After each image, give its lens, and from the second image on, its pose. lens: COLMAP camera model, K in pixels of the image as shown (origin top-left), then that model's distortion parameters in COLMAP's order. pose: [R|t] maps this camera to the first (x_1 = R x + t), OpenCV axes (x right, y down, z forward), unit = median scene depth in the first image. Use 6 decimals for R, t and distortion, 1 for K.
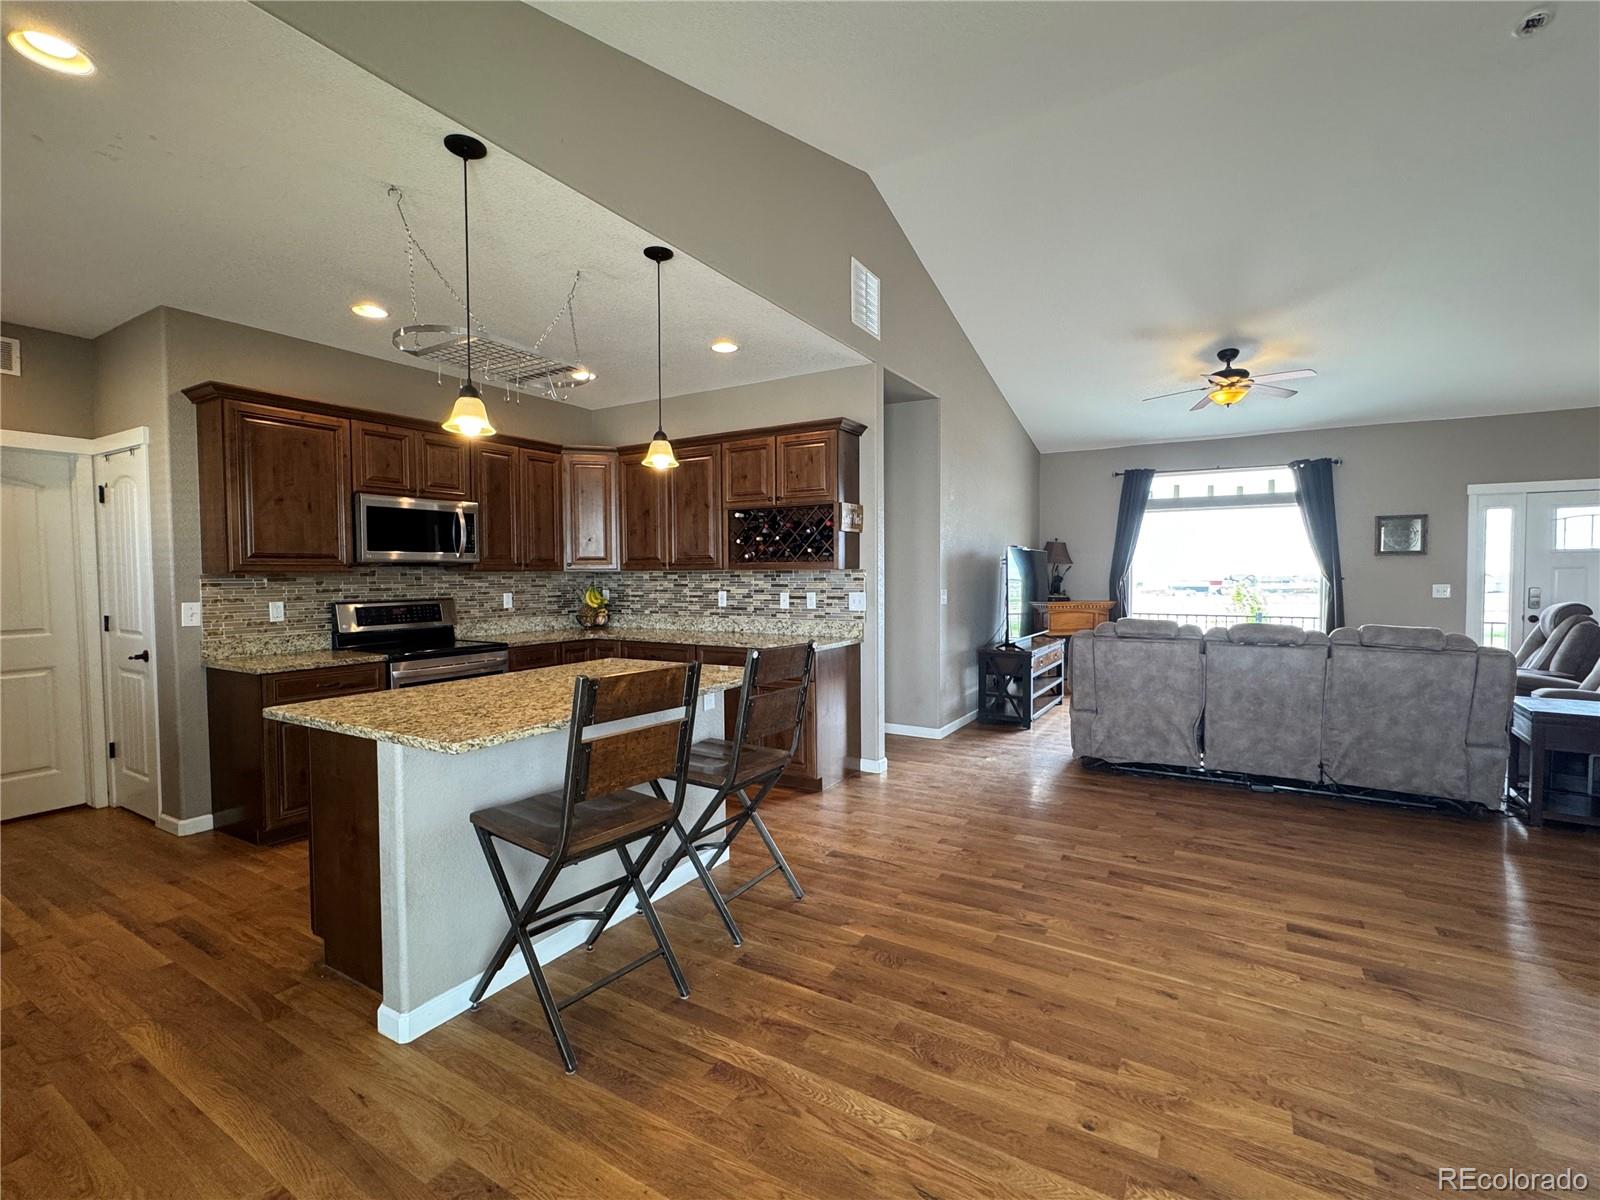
lens RADIAL K [[718.7, 0, 799.3], [0, 718.7, 599.8], [0, 0, 1]] dist [-0.001550, 0.000105]
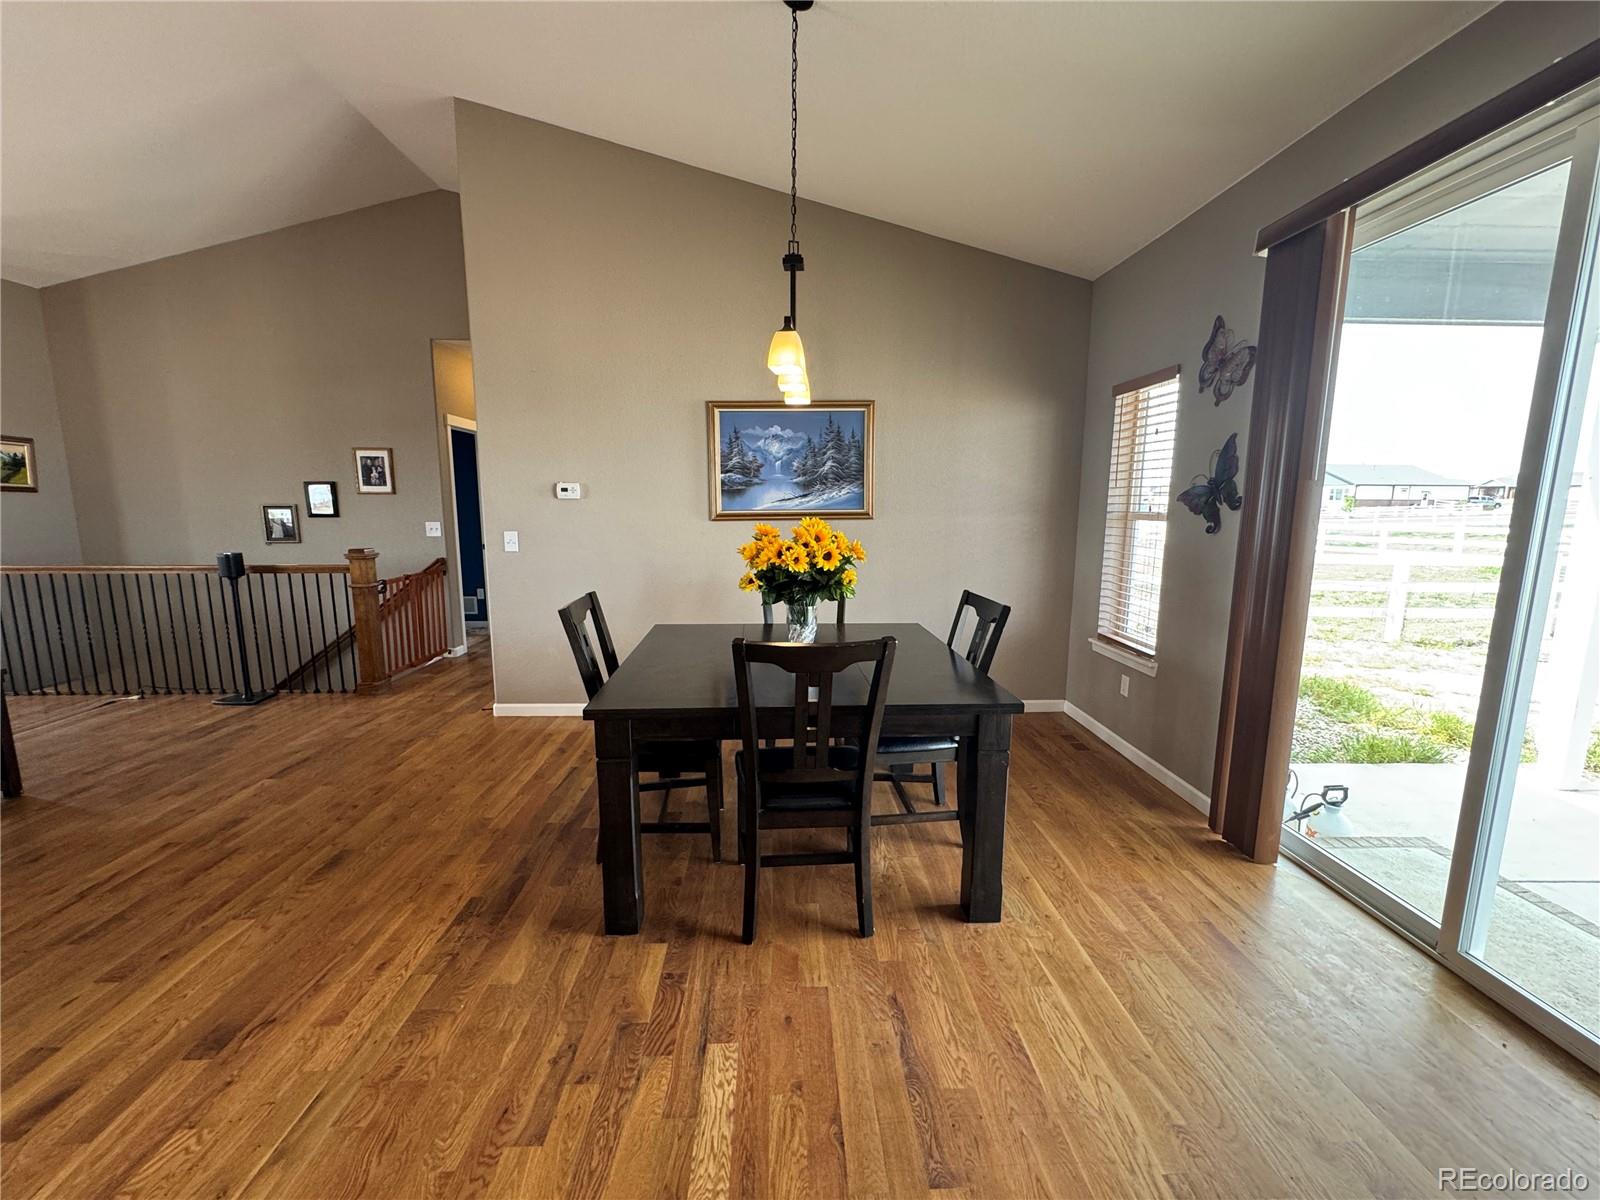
lens RADIAL K [[638.3, 0, 800.2], [0, 638.3, 598.2], [0, 0, 1]] dist [-0.002867, 0.000450]
pose [[-0.550569, -0.123346, 0.825627, -0.031609], [0.030733, 0.985358, 0.167704, -0.029013], [-0.834224, 0.117707, -0.538717, 0.456455]]
